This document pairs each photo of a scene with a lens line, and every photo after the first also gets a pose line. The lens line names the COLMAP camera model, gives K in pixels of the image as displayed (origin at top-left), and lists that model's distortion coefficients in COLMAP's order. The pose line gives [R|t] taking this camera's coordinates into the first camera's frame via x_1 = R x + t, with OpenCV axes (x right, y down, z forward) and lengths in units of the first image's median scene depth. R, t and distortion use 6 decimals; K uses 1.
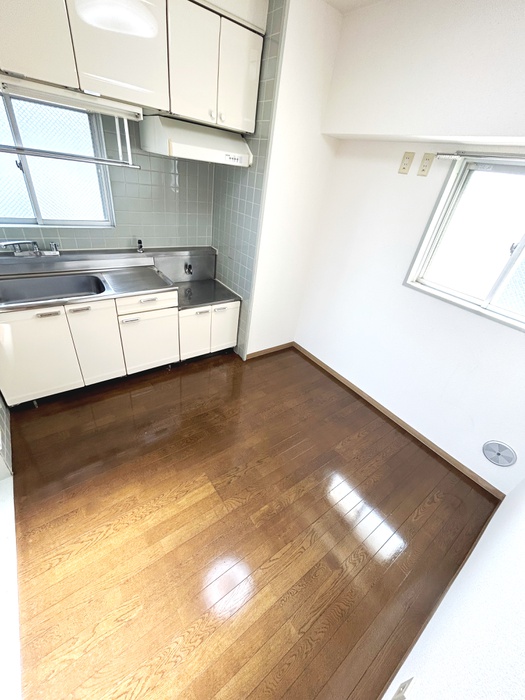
lens RADIAL K [[282.6, 0, 262.1], [0, 282.6, 350.9], [0, 0, 1]] dist [-0.001400, 0.000631]
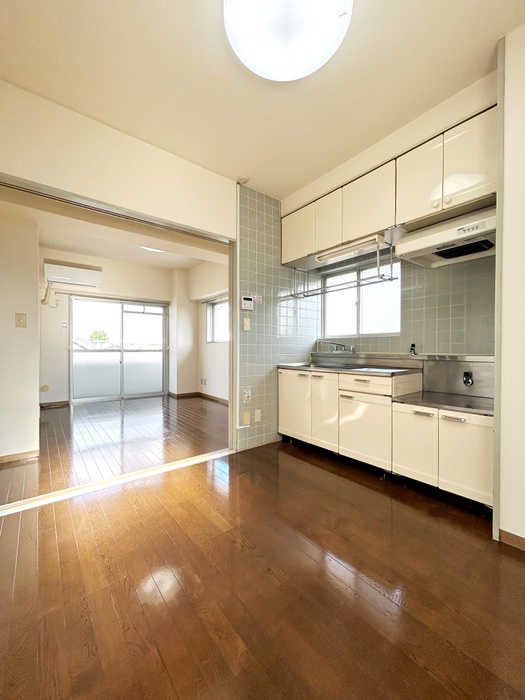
lens RADIAL K [[282.6, 0, 262.1], [0, 282.6, 350.9], [0, 0, 1]] dist [-0.001400, 0.000631]
pose [[0.034054, -0.119268, -0.992278, 0.586523], [-0.540048, 0.833224, -0.118684, 0.047312], [0.840945, 0.539920, -0.036036, 0.622216]]
